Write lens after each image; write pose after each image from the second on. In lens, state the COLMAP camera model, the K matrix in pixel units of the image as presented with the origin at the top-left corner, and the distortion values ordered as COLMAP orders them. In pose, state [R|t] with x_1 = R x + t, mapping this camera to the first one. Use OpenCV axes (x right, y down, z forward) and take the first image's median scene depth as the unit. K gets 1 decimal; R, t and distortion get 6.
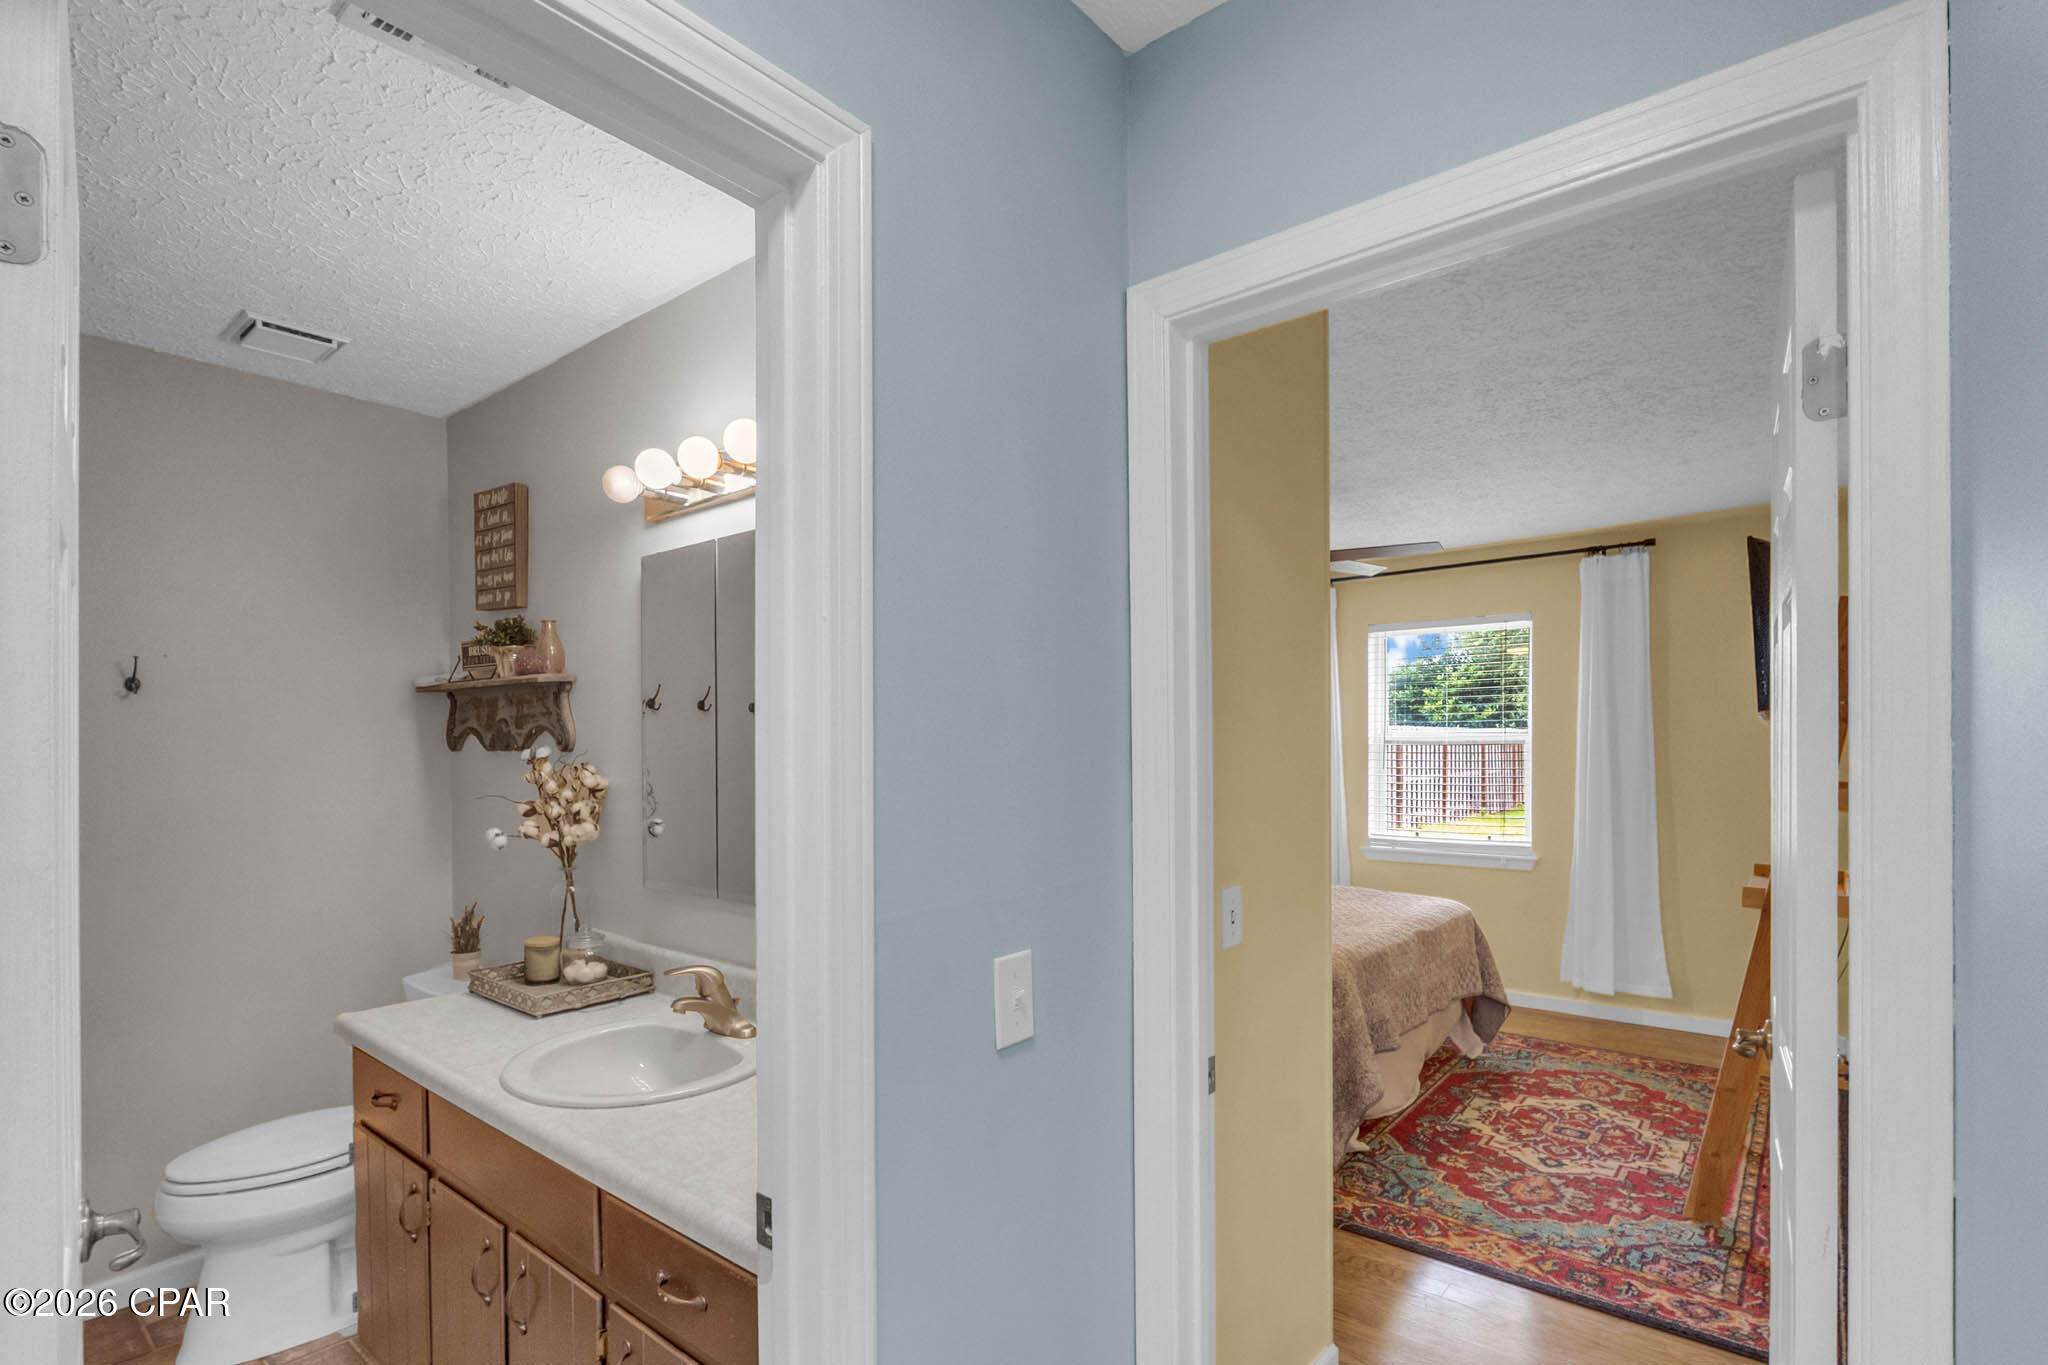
lens RADIAL K [[975.5, 0, 1016.8], [0, 975.5, 749.5], [0, 0, 1]] dist [-0.004289, -0.000676]
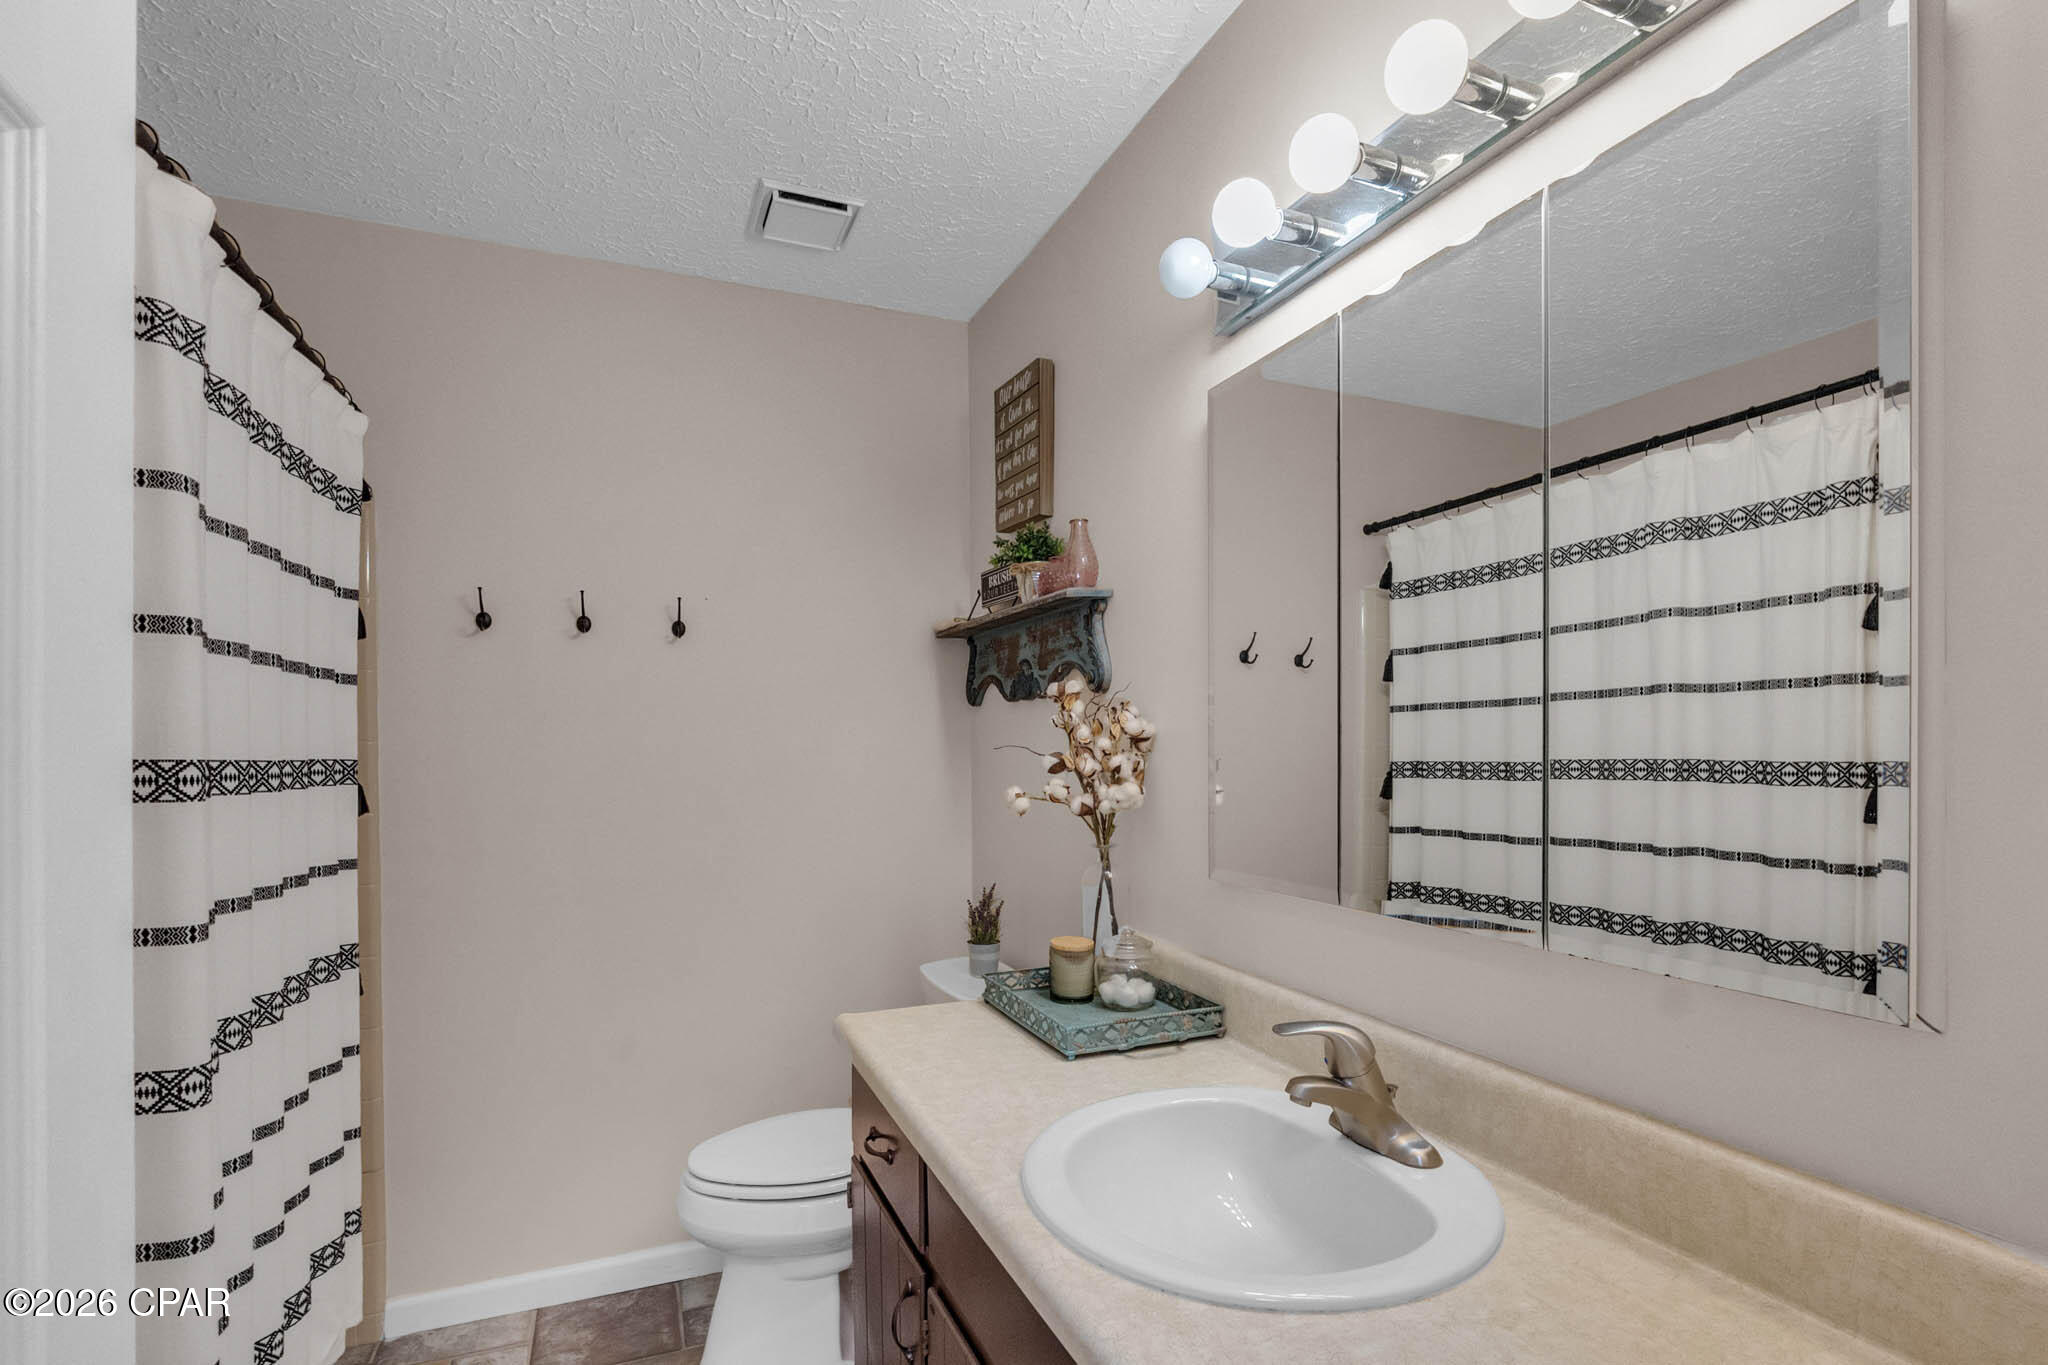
lens RADIAL K [[975.5, 0, 1016.8], [0, 975.5, 749.5], [0, 0, 1]] dist [-0.004289, -0.000676]
pose [[0.881914, 0.004173, -0.471392, -0.176796], [-0.004370, 0.999990, 0.000677, 0.050507], [0.471390, 0.001463, 0.881923, 0.330431]]
